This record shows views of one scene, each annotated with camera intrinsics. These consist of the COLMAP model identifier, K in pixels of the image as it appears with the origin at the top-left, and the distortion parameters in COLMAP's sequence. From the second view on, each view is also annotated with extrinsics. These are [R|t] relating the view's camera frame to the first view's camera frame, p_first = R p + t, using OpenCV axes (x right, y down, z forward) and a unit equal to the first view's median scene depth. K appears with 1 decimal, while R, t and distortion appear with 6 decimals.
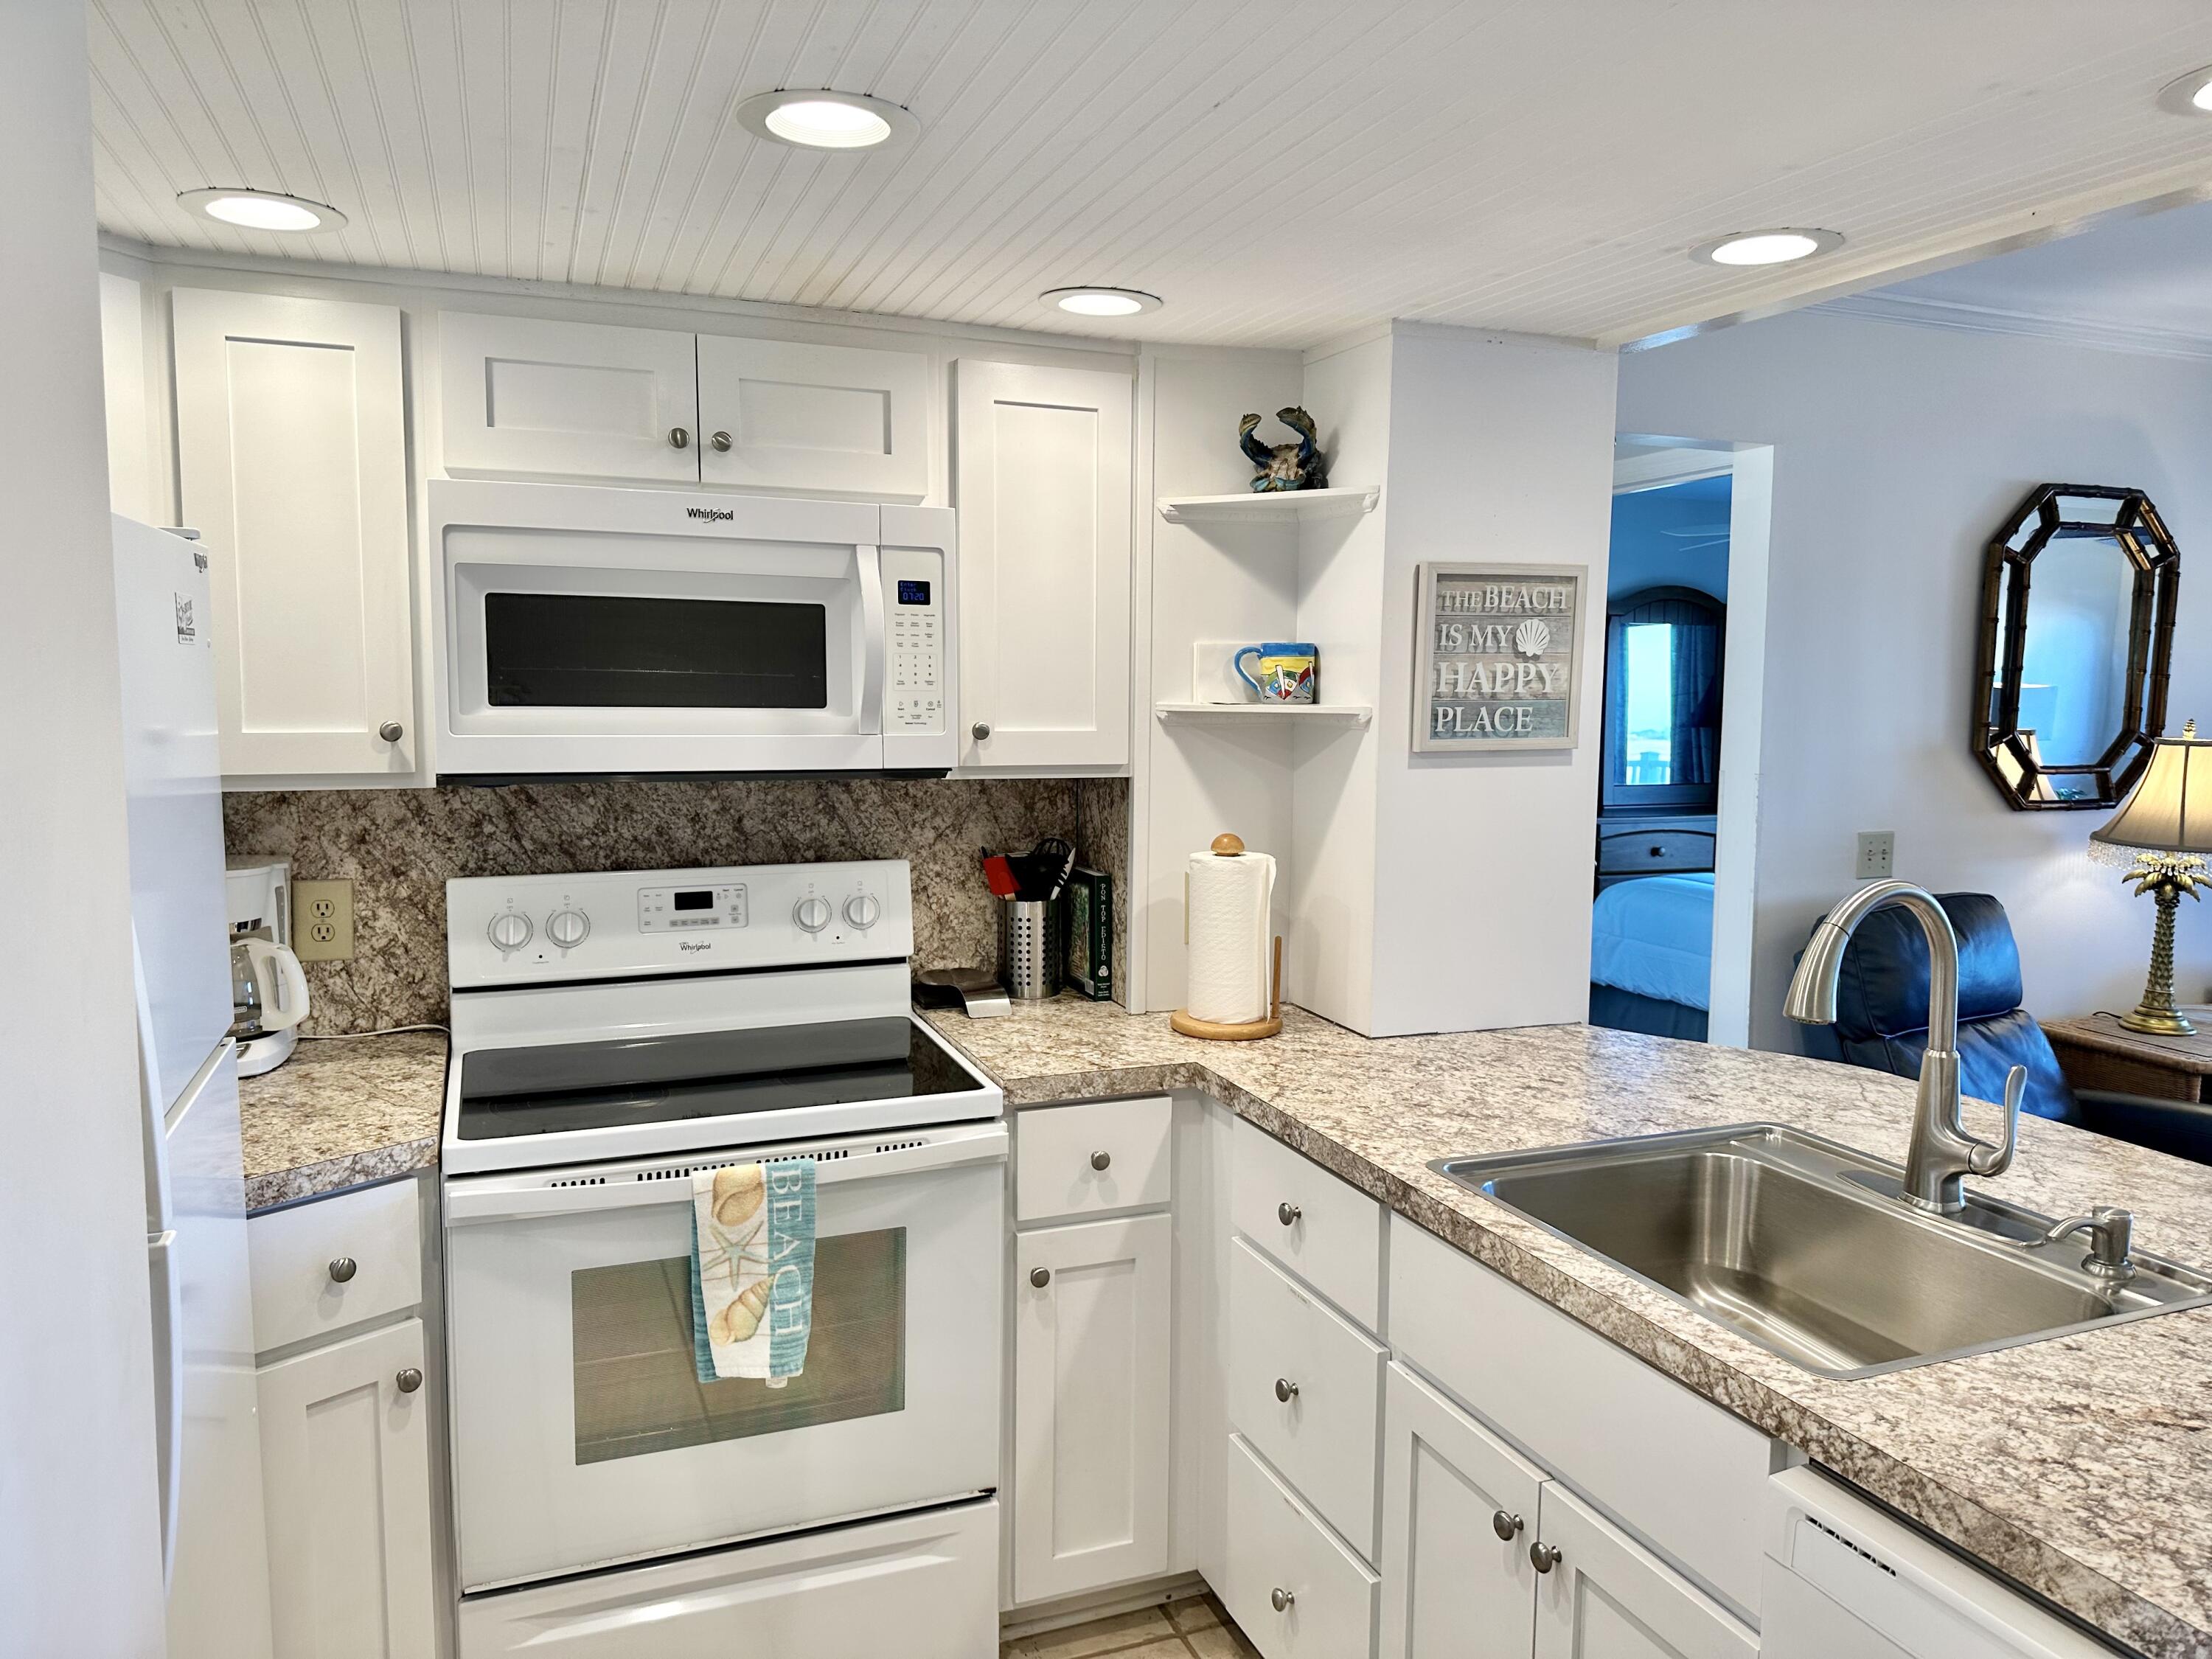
lens RADIAL K [[1558.7, 0, 1106.0], [0, 1558.7, 829.5], [0, 0, 1]] dist [0.088447, -0.115200]
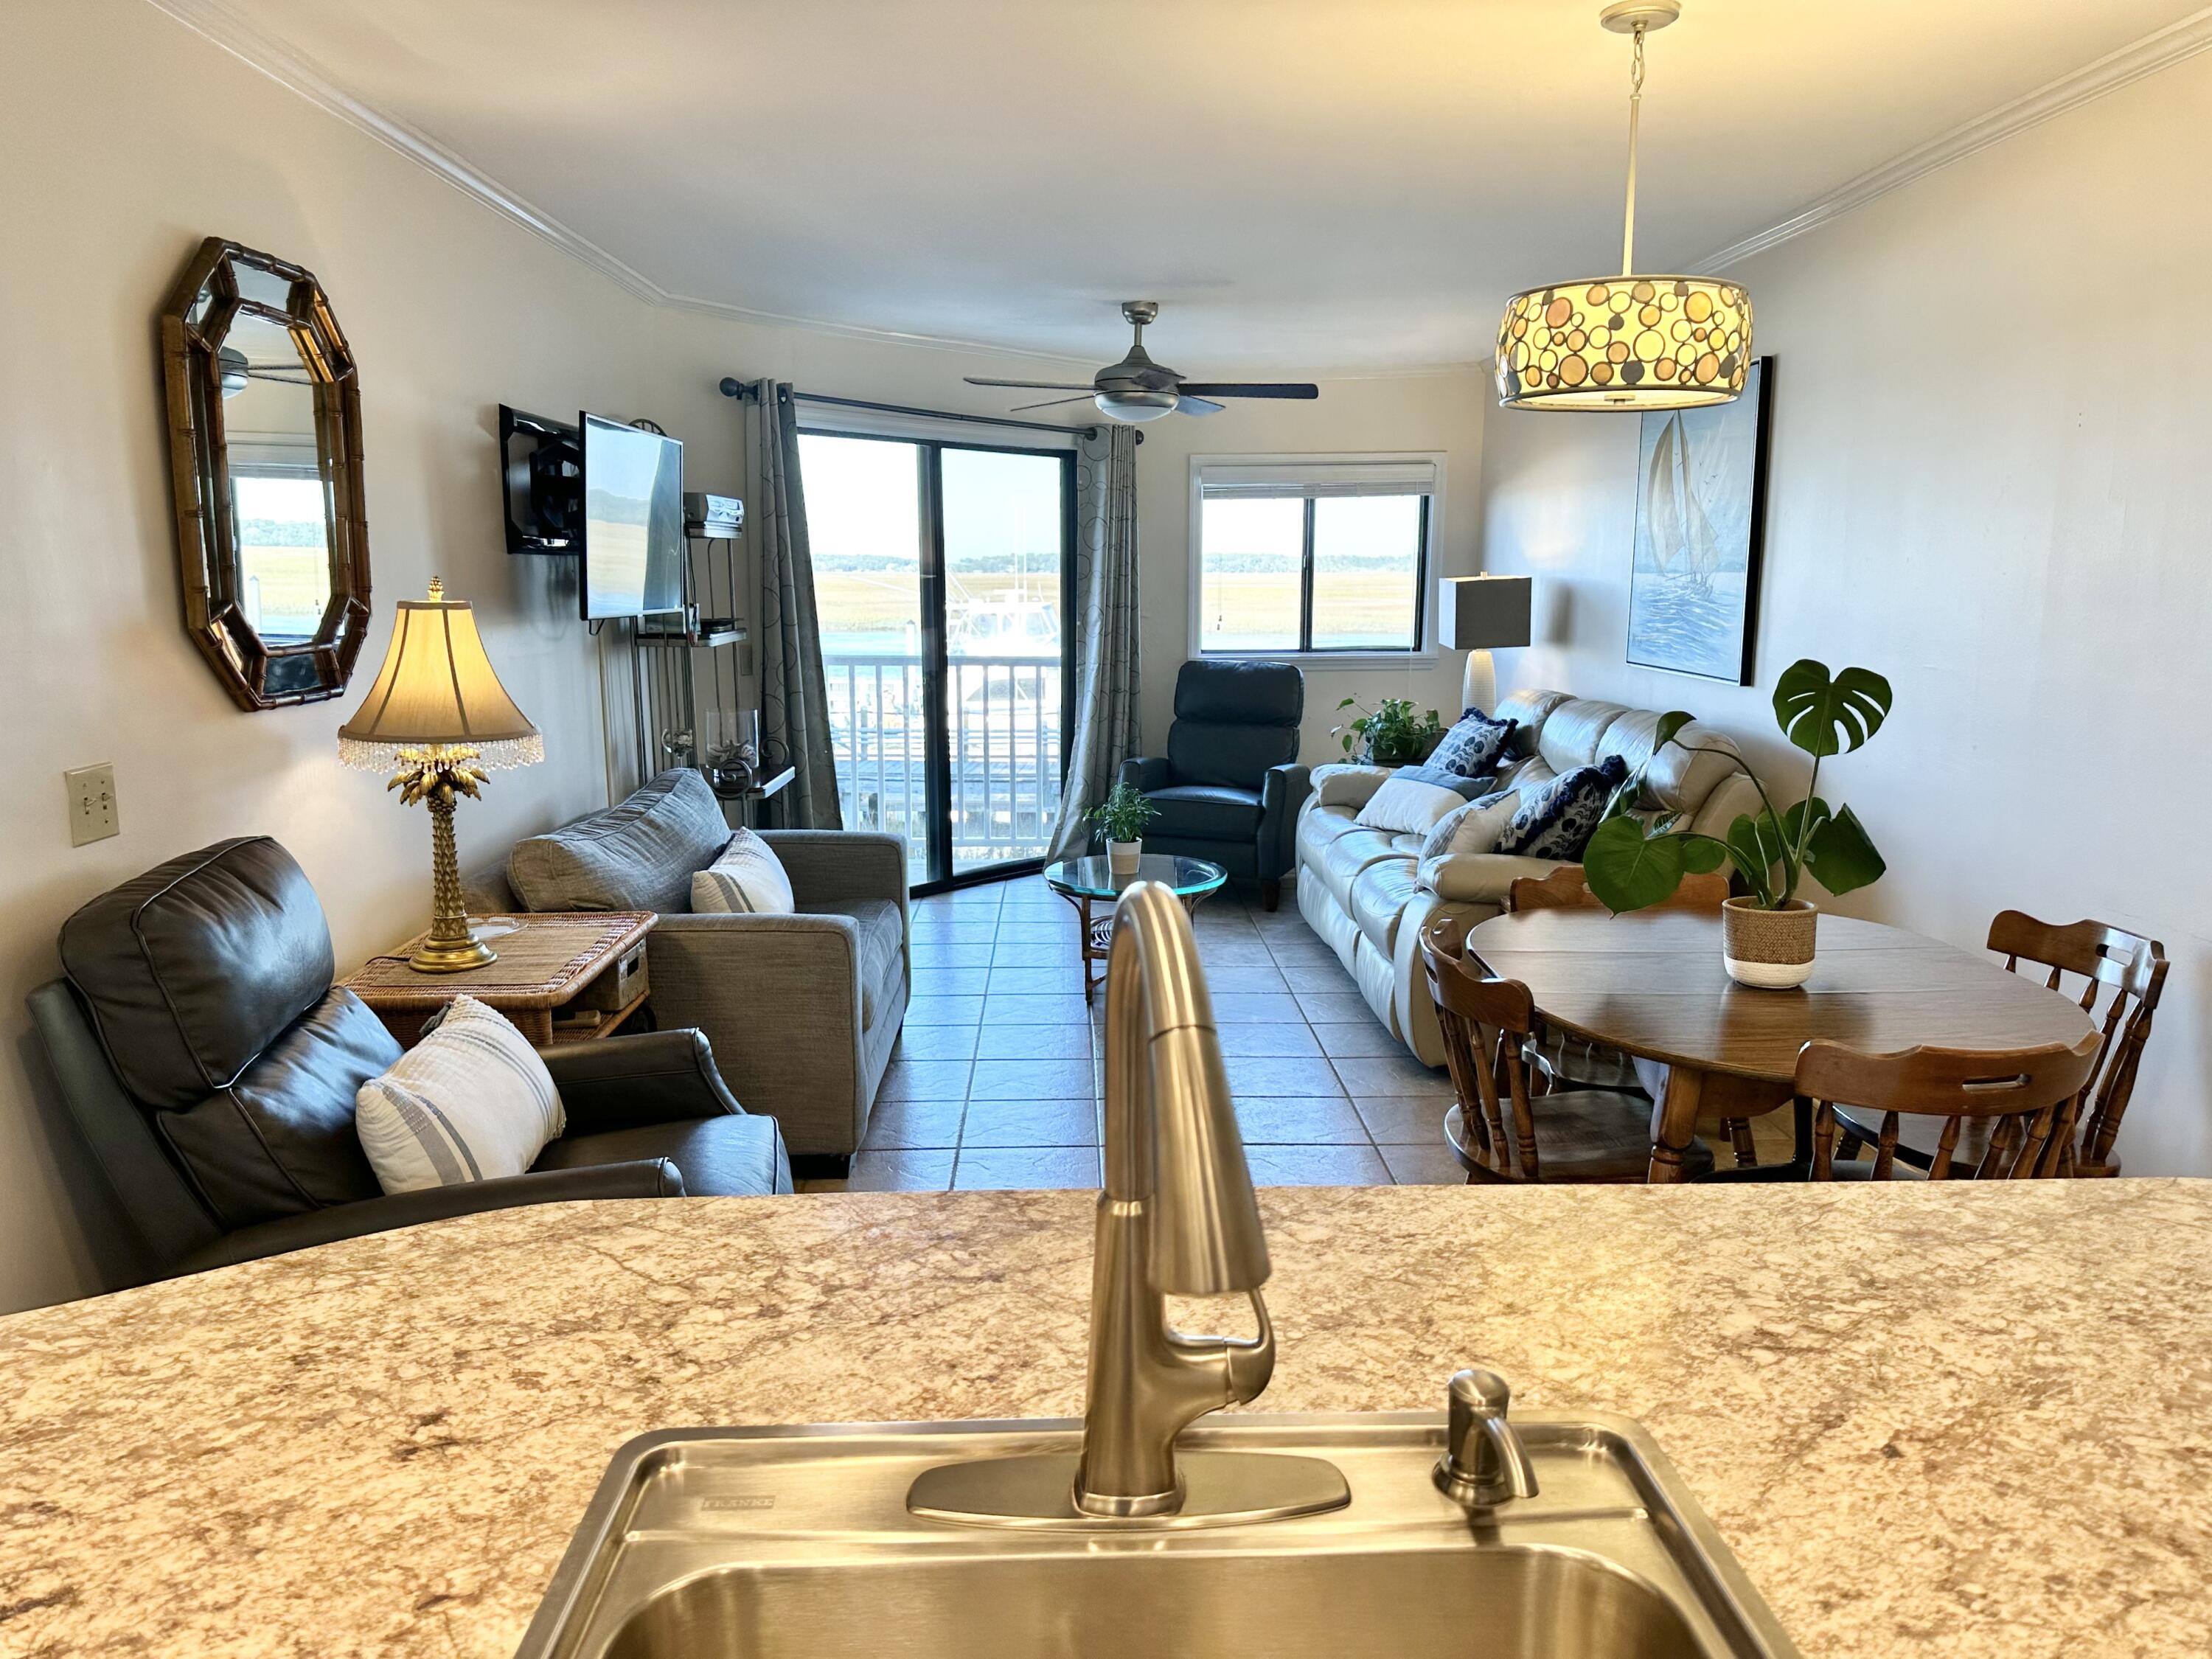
lens RADIAL K [[1558.7, 0, 1106.0], [0, 1558.7, 829.5], [0, 0, 1]] dist [0.088447, -0.115200]
pose [[0.346442, -0.165140, 0.923421, 0.064463], [0.095778, 0.985465, 0.140303, -0.033229], [-0.933169, 0.039836, 0.357223, 0.583879]]
